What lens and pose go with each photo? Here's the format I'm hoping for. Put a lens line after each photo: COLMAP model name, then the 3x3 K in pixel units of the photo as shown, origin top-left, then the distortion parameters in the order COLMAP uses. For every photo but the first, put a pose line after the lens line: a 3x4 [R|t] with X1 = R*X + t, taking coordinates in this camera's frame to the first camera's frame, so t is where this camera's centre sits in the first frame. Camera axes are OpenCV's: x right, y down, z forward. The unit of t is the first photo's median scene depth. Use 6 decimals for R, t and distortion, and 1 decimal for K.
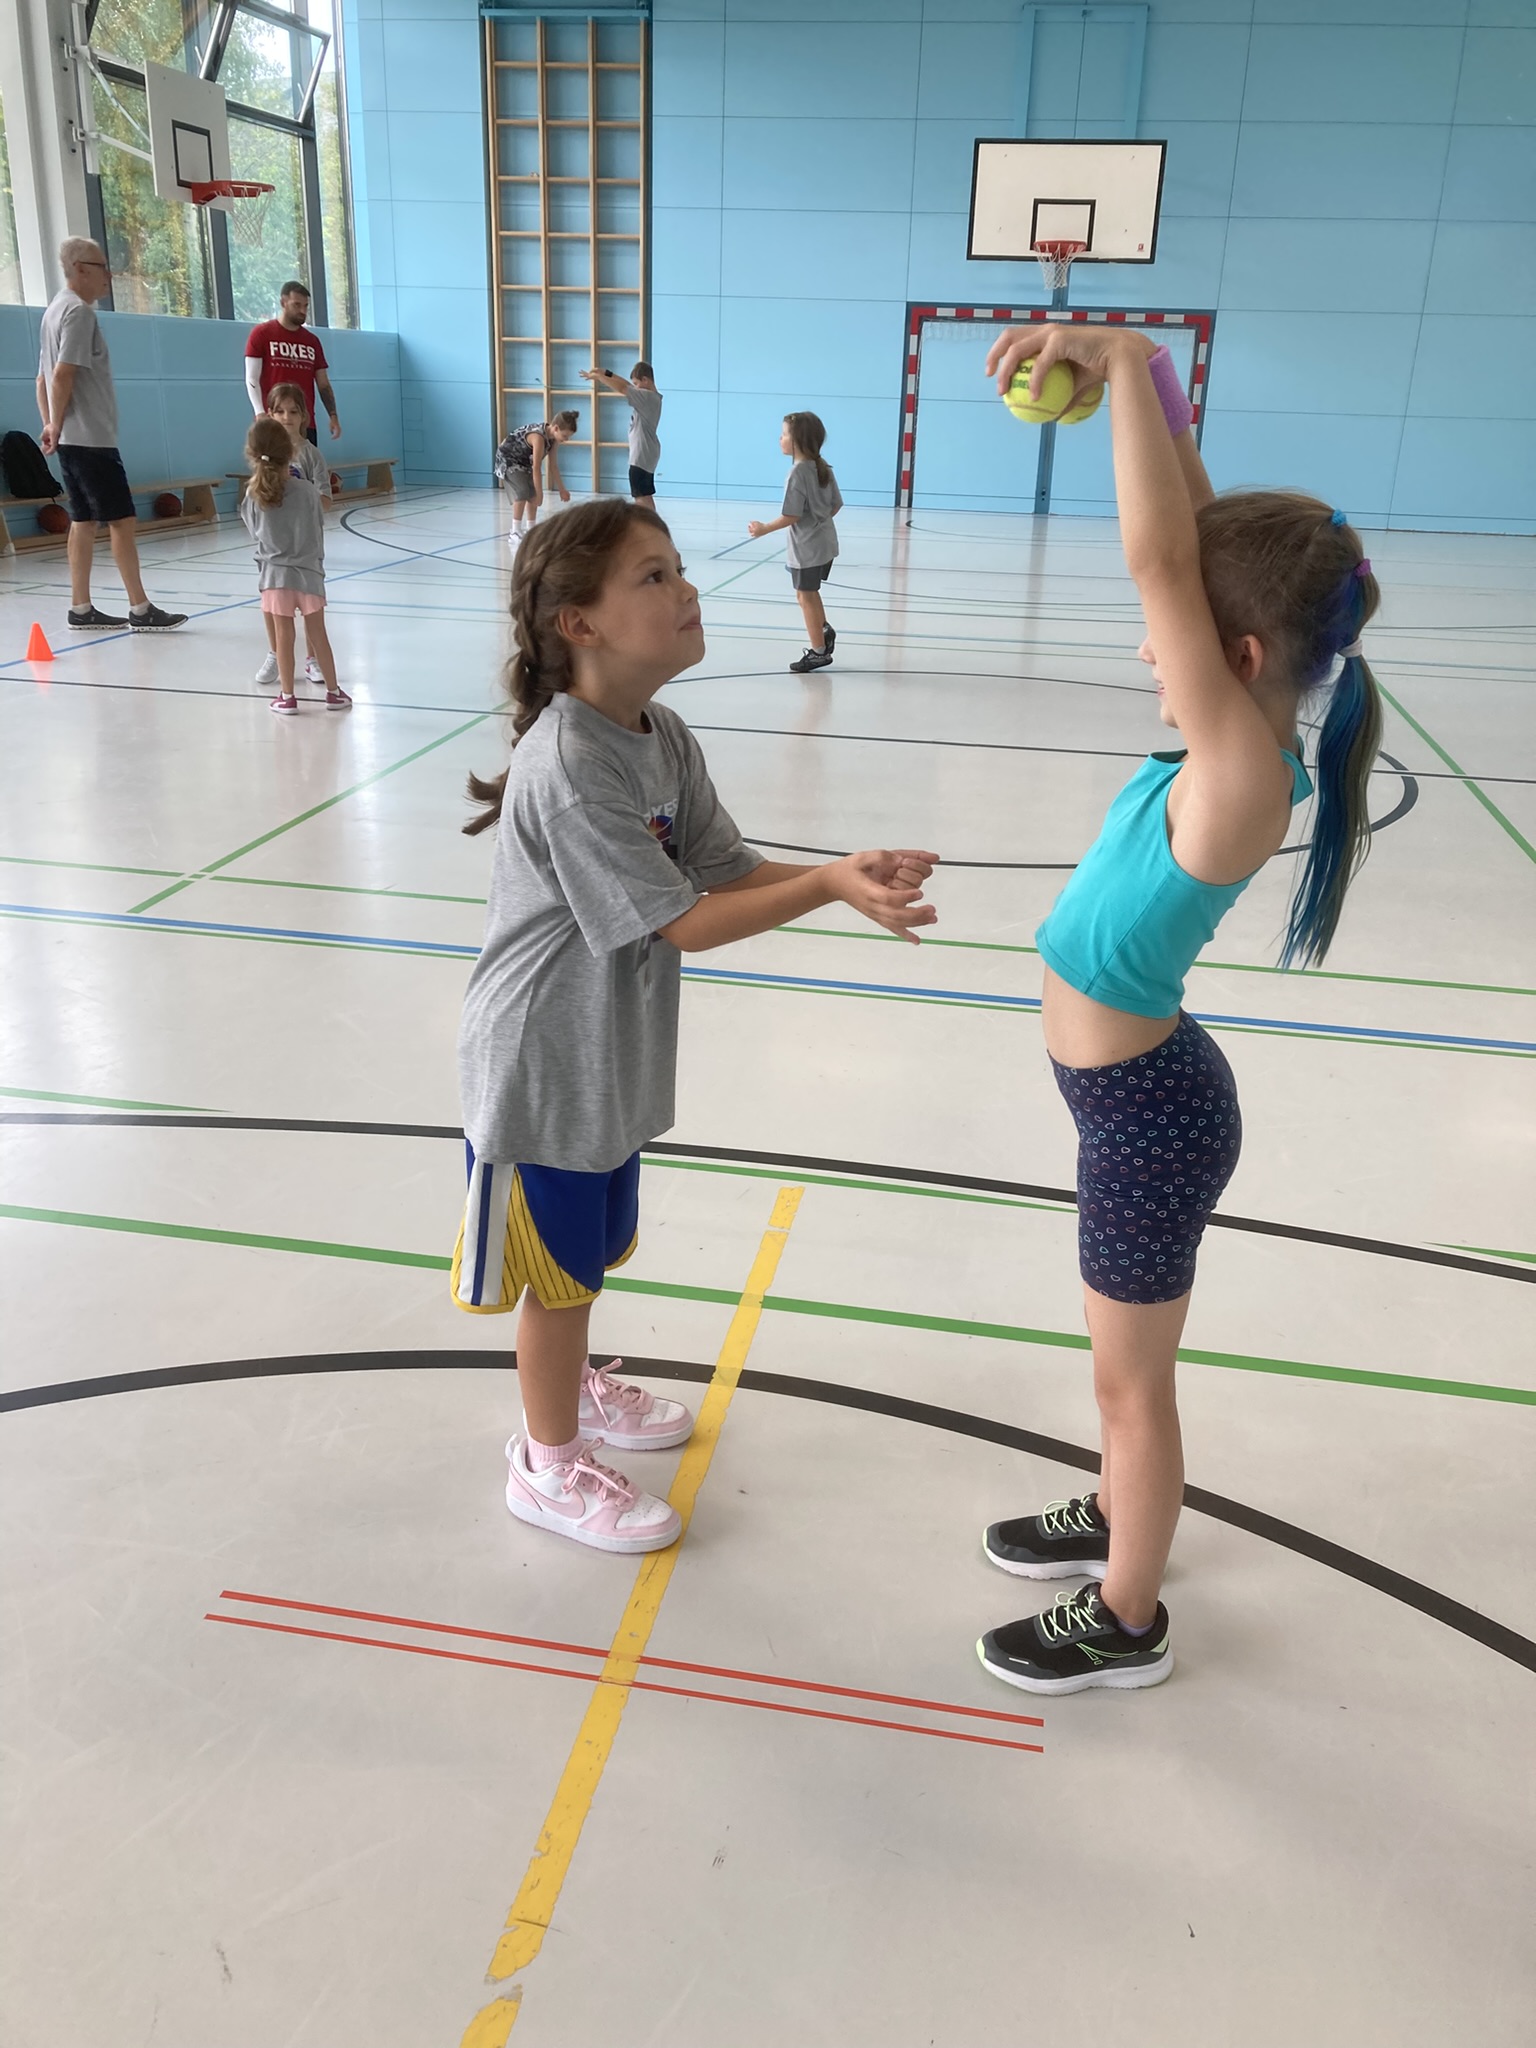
lens RADIAL K [[1676.0, 0, 778.2], [0, 1676.0, 1025.2], [0, 0, 1]] dist [0.026758, -0.008080]
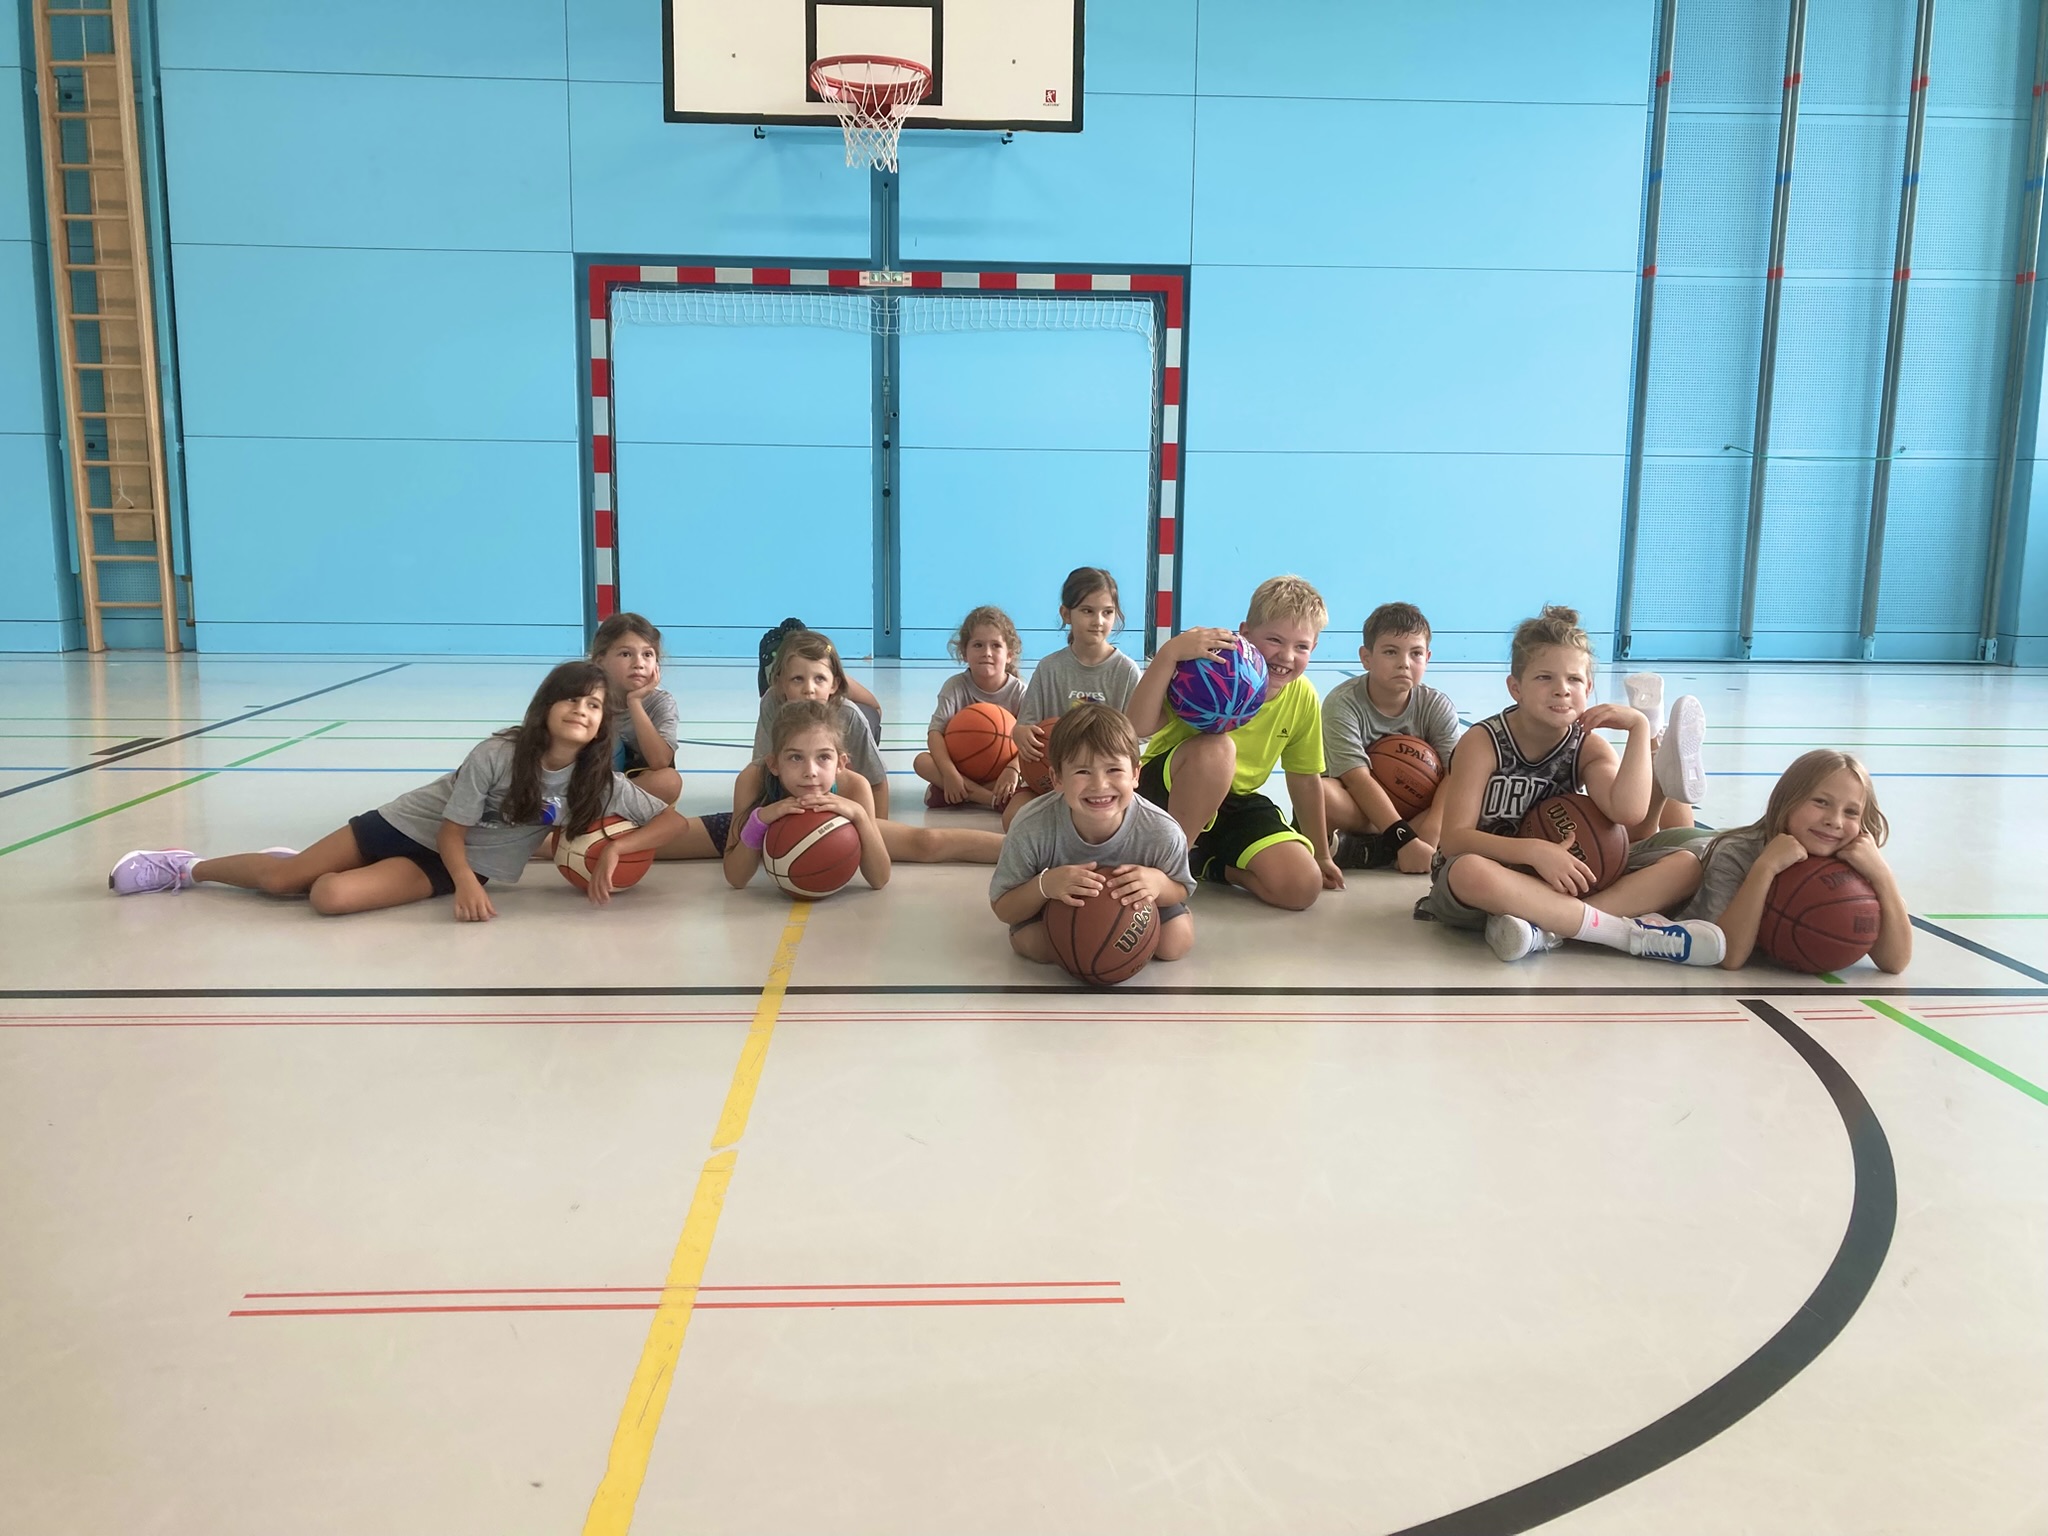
lens RADIAL K [[1676.0, 0, 1020.4], [0, 1676.0, 767.4], [0, 0, 1]] dist [0.026758, -0.008080]
pose [[0.974625, -0.058483, 0.216069, 0.089095], [0.101081, 0.976232, -0.191714, -0.179977], [-0.199721, 0.208690, 0.957371, 0.544995]]
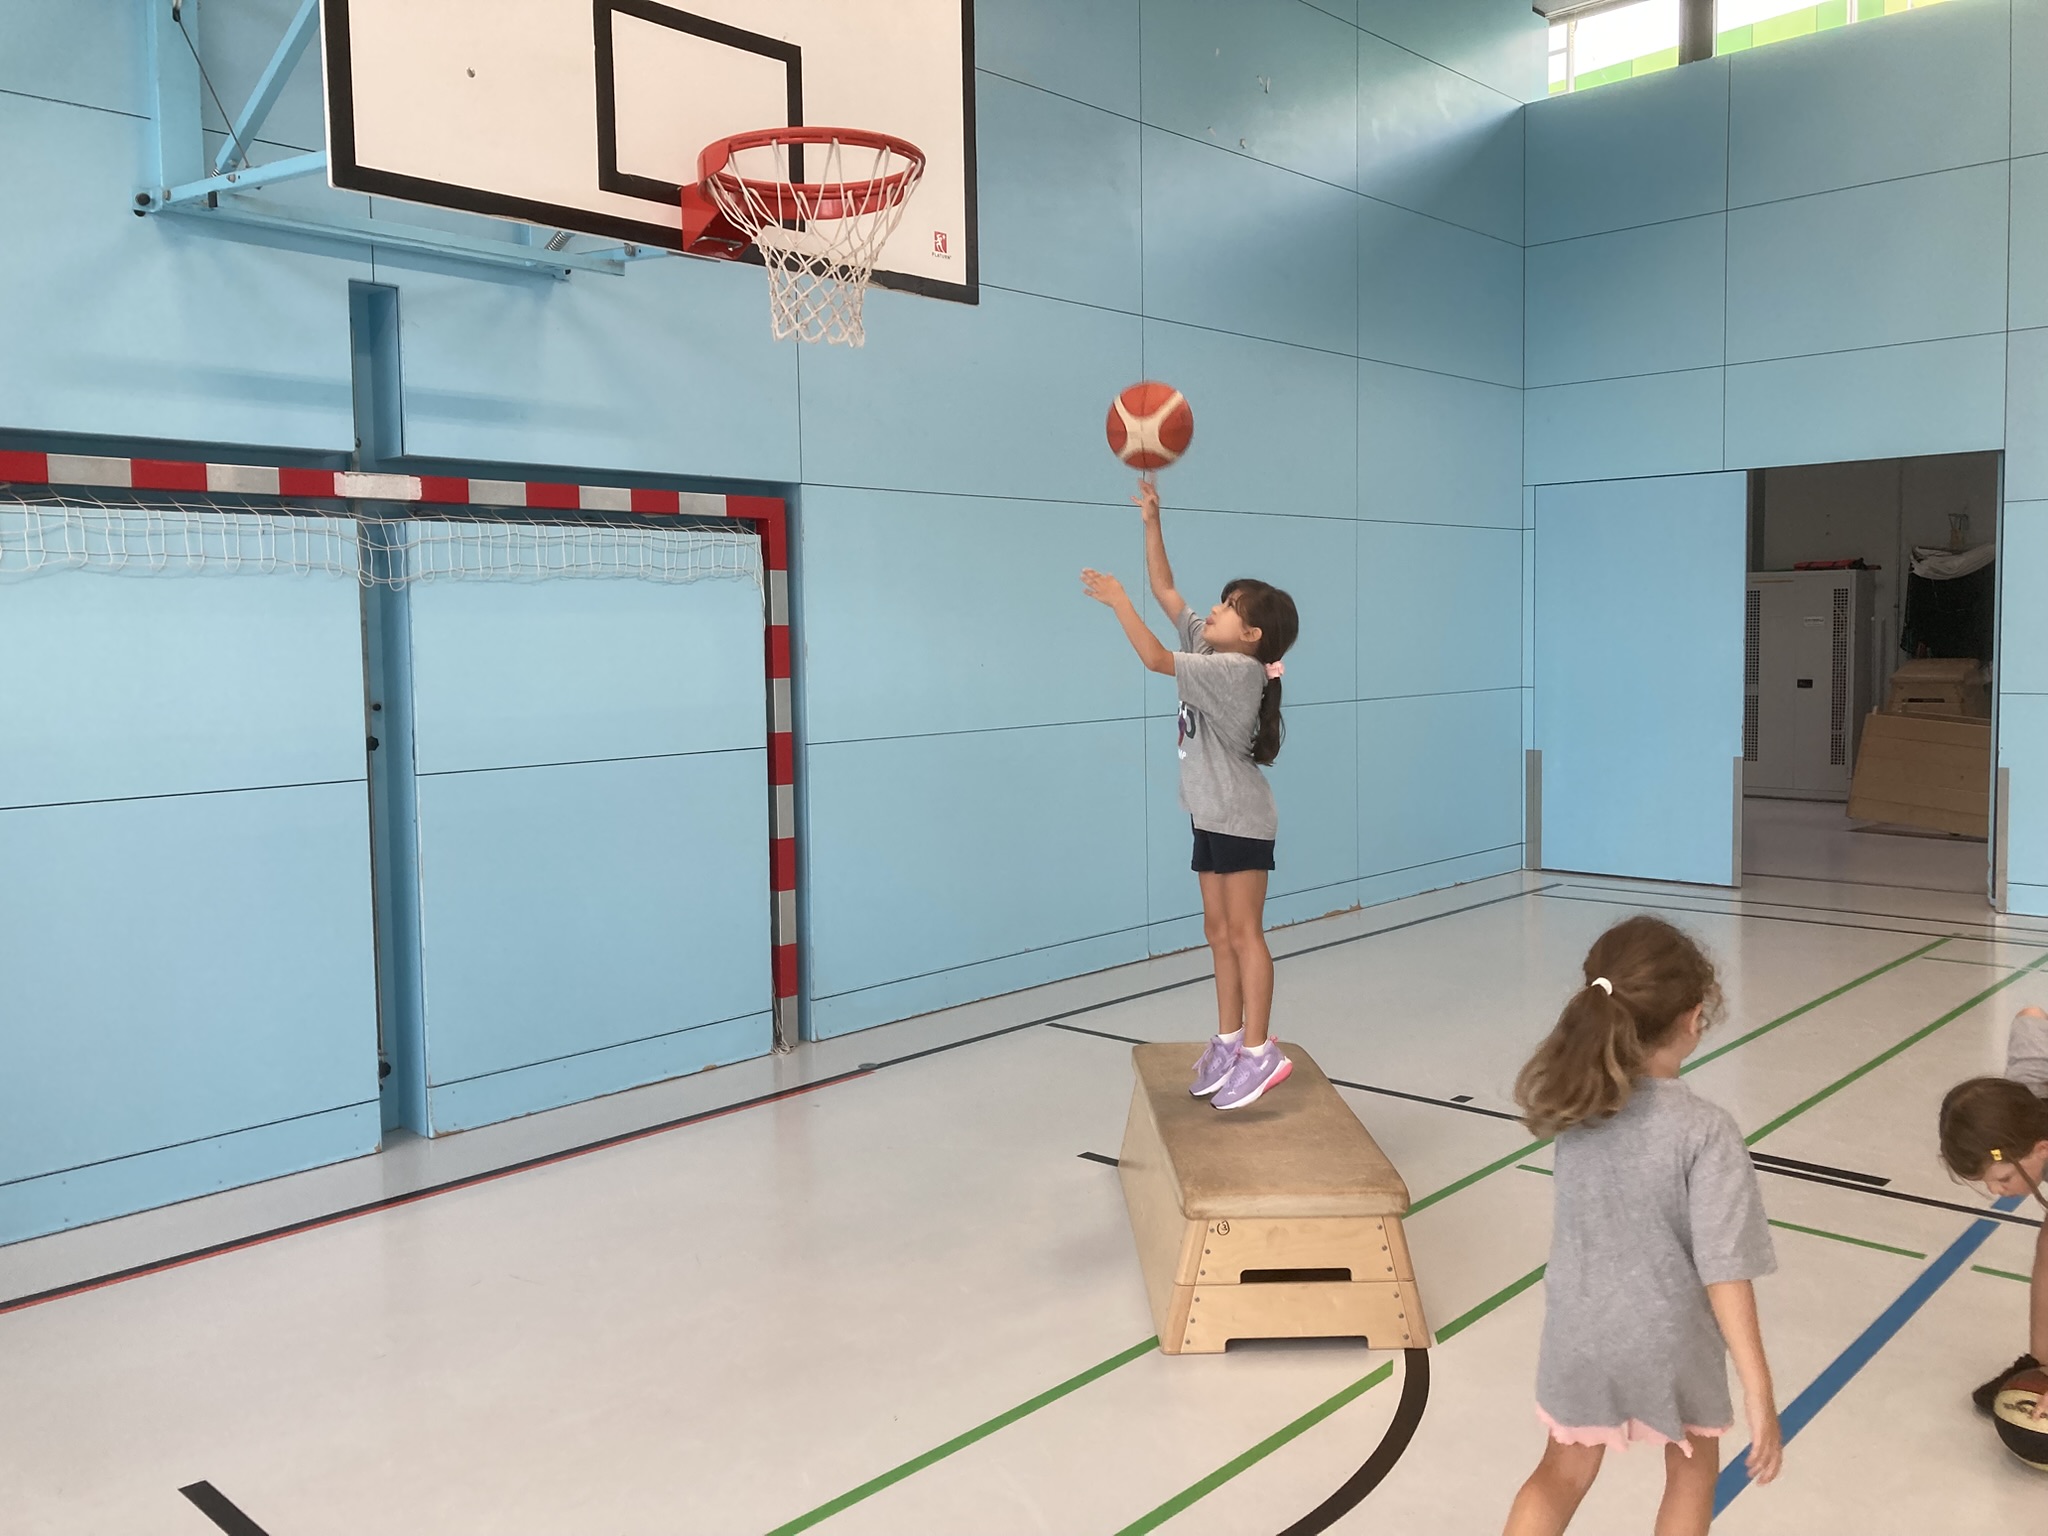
lens RADIAL K [[1676.0, 0, 987.4], [0, 1676.0, 783.3], [0, 0, 1]] dist [0.026758, -0.008080]
pose [[0.556749, -0.117434, 0.822338, -0.017384], [0.332732, 0.938598, -0.091234, -0.313054], [-0.761131, 0.324412, 0.561638, 0.776344]]
